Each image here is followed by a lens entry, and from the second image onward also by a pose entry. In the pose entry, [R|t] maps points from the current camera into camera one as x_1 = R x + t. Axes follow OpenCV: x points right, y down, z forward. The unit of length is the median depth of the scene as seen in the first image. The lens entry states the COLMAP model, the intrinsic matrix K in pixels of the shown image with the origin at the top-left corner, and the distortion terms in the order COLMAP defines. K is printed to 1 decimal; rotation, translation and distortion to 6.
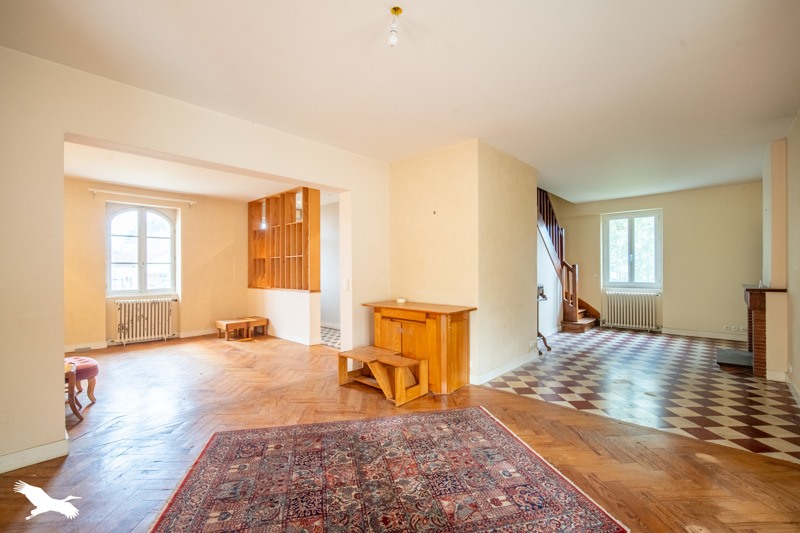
lens RADIAL K [[349.4, 0, 400.0], [0, 349.4, 266.5], [0, 0, 1]] dist [-0.015547, -0.000178]
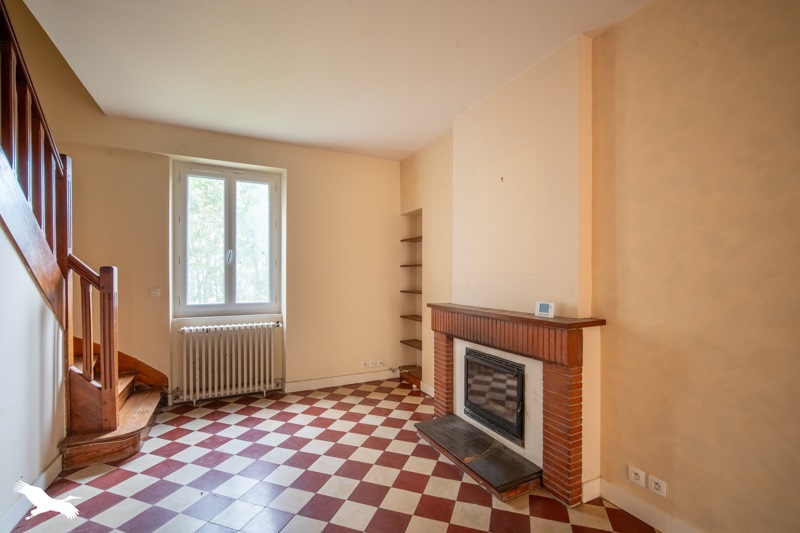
lens RADIAL K [[352.5, 0, 399.0], [0, 352.5, 277.6], [0, 0, 1]] dist [-0.014021, 0.000020]
pose [[0.366228, -0.000599, 0.930525, 0.272582], [-0.009179, 0.999949, 0.004256, 0.001675], [-0.930480, -0.010100, 0.366204, 0.577881]]
